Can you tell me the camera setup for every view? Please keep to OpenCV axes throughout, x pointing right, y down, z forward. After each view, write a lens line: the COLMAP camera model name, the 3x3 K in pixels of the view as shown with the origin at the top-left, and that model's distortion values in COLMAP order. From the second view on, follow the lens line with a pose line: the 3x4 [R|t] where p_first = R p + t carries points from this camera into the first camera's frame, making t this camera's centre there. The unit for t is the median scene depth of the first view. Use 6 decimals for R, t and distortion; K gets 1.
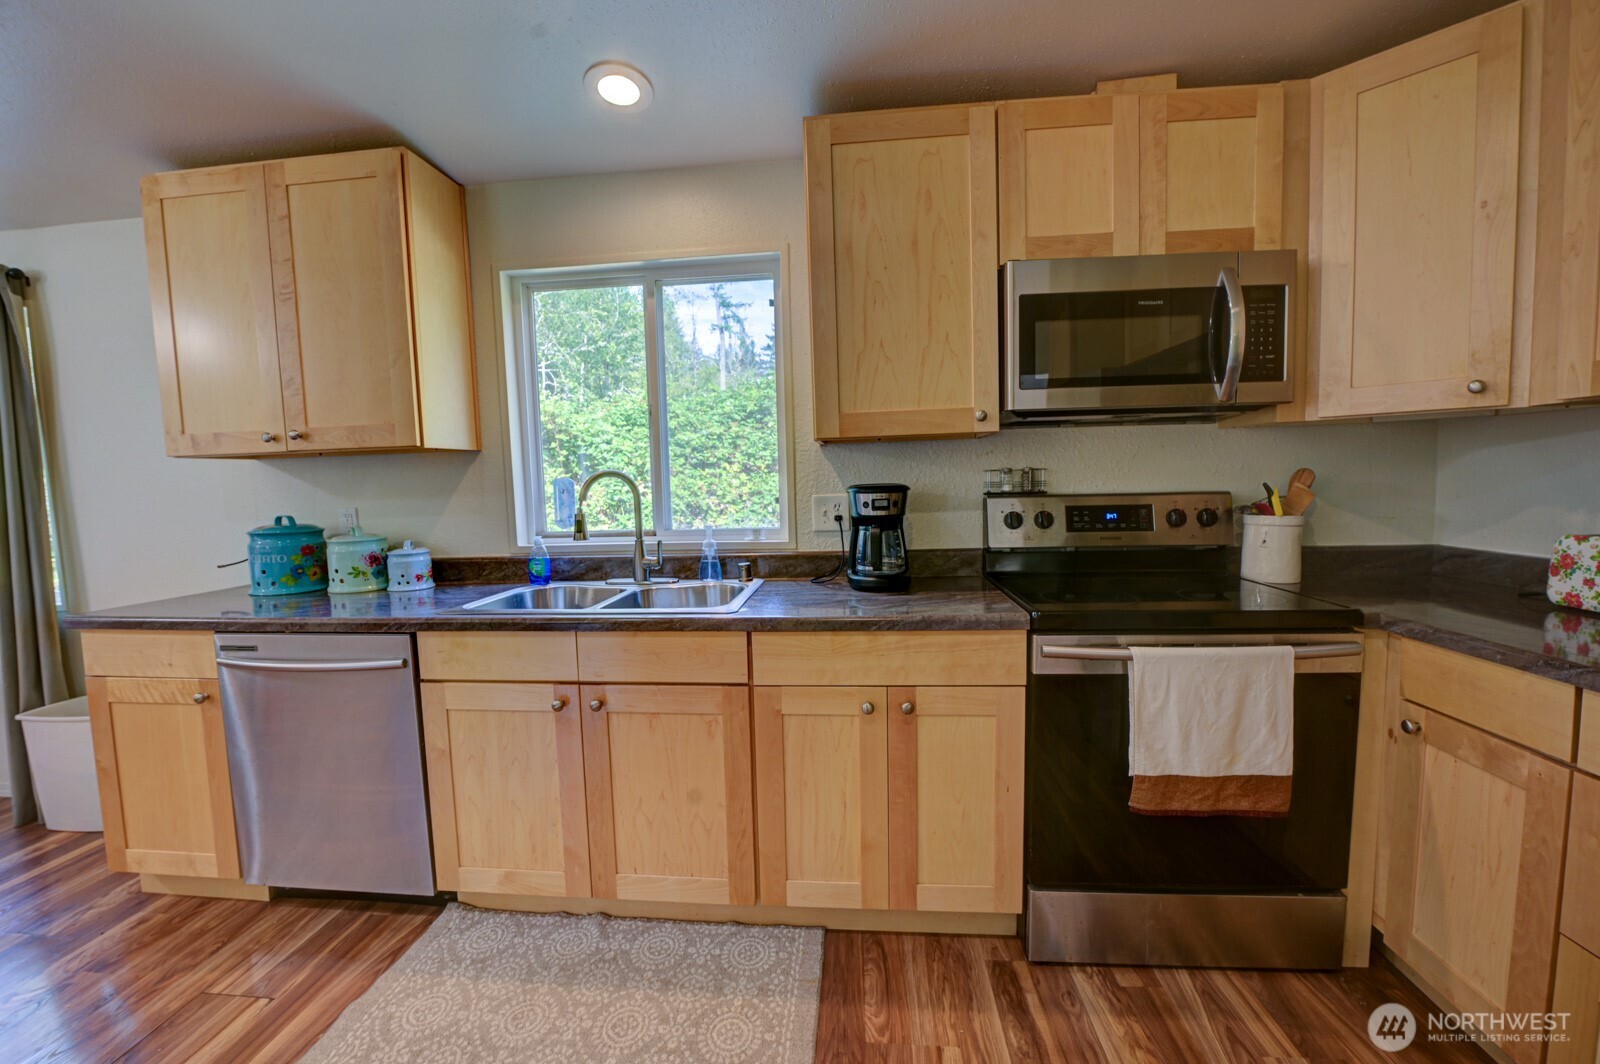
lens RADIAL K [[644.8, 0, 796.7], [0, 644.8, 532.9], [0, 0, 1]] dist [-0.024067, 0.000337]
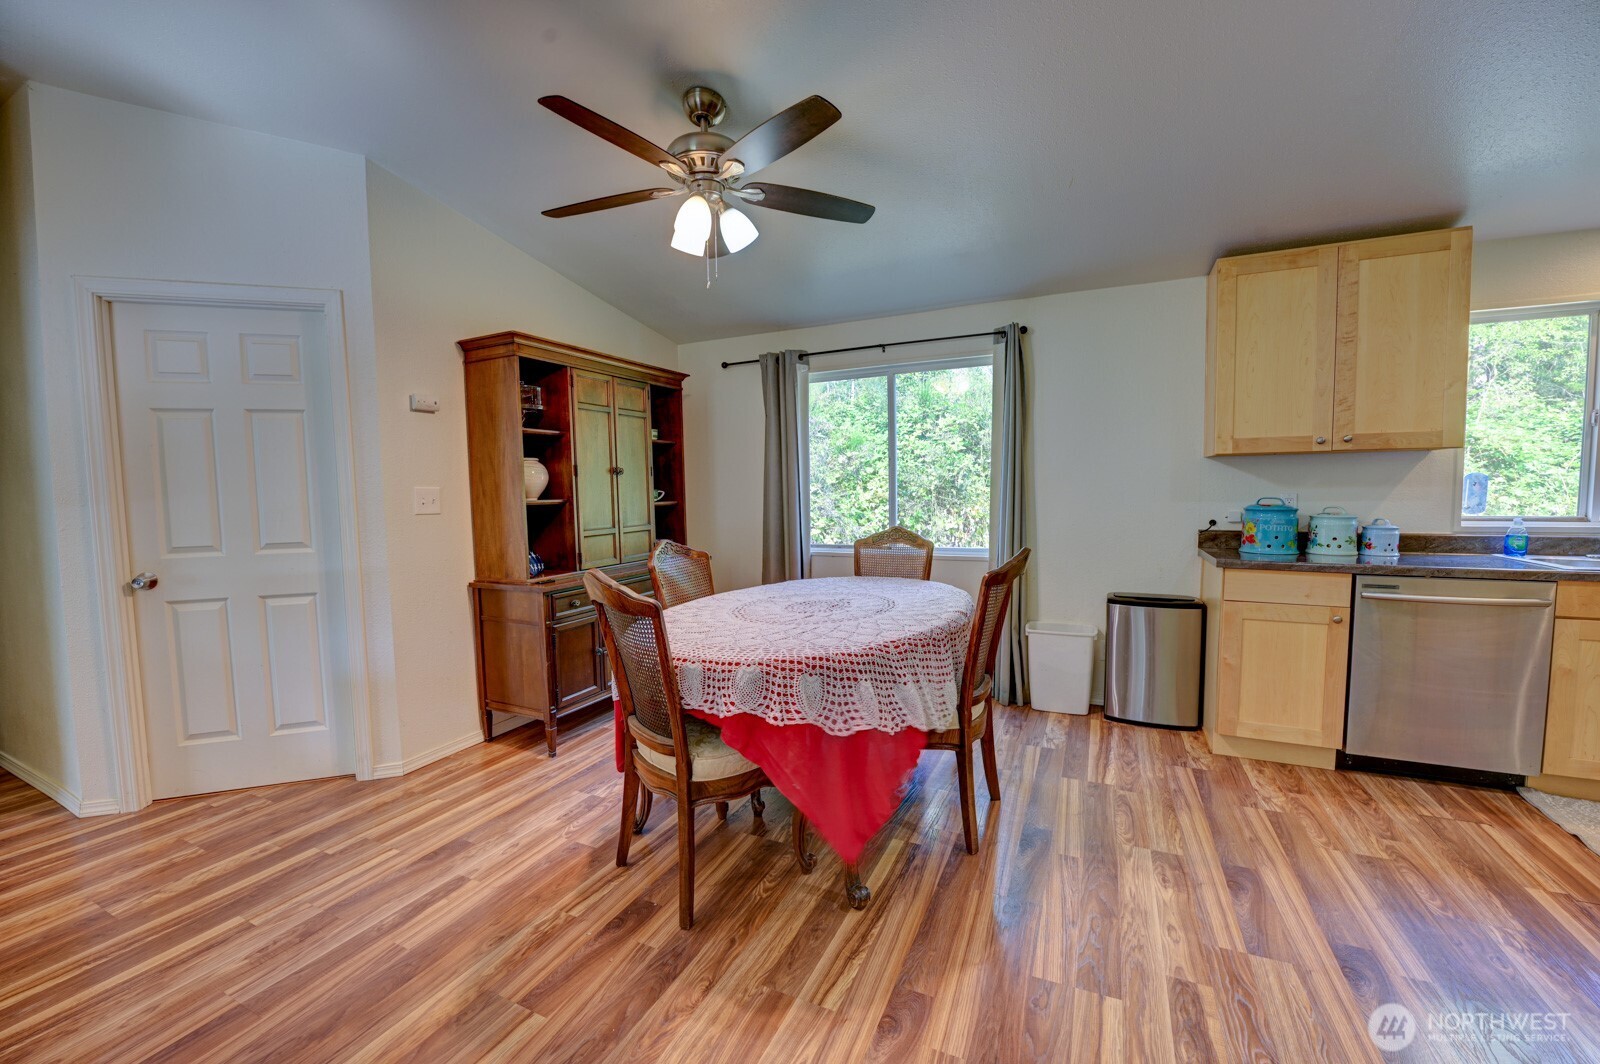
lens RADIAL K [[637.6, 0, 800.0], [0, 637.6, 532.0], [0, 0, 1]] dist [-0.023457, 0.001111]
pose [[0.937219, 0.036519, -0.346824, -1.564809], [-0.039216, 0.999230, -0.000760, 0.106621], [0.346529, 0.014314, 0.937930, -0.764413]]
